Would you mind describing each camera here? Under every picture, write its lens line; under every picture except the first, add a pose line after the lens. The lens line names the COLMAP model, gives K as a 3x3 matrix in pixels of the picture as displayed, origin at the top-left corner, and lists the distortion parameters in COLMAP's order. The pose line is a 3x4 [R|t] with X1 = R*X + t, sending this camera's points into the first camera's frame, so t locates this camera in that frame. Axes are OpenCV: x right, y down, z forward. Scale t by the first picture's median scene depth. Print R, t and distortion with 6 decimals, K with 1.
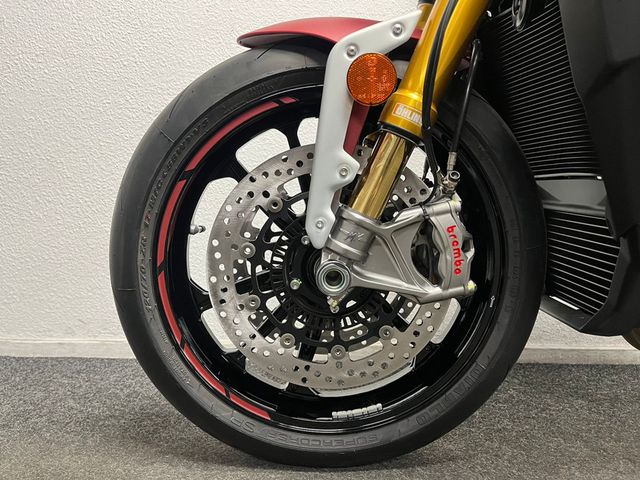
lens RADIAL K [[617.4, 0, 320.0], [0, 617.4, 240.0], [0, 0, 1]] dist [0.071514, 0.001007]
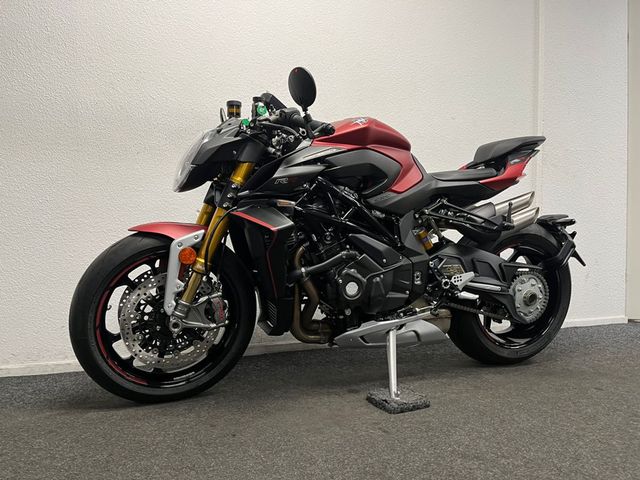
lens RADIAL K [[465.8, 0, 320.0], [0, 465.8, 240.0], [0, 0, 1]] dist [0.038641, -0.001848]
pose [[0.925843, -0.033843, 0.376389, -0.137363], [0.050139, 0.998178, -0.033579, -0.193108], [-0.374567, 0.049960, 0.925853, -1.055816]]
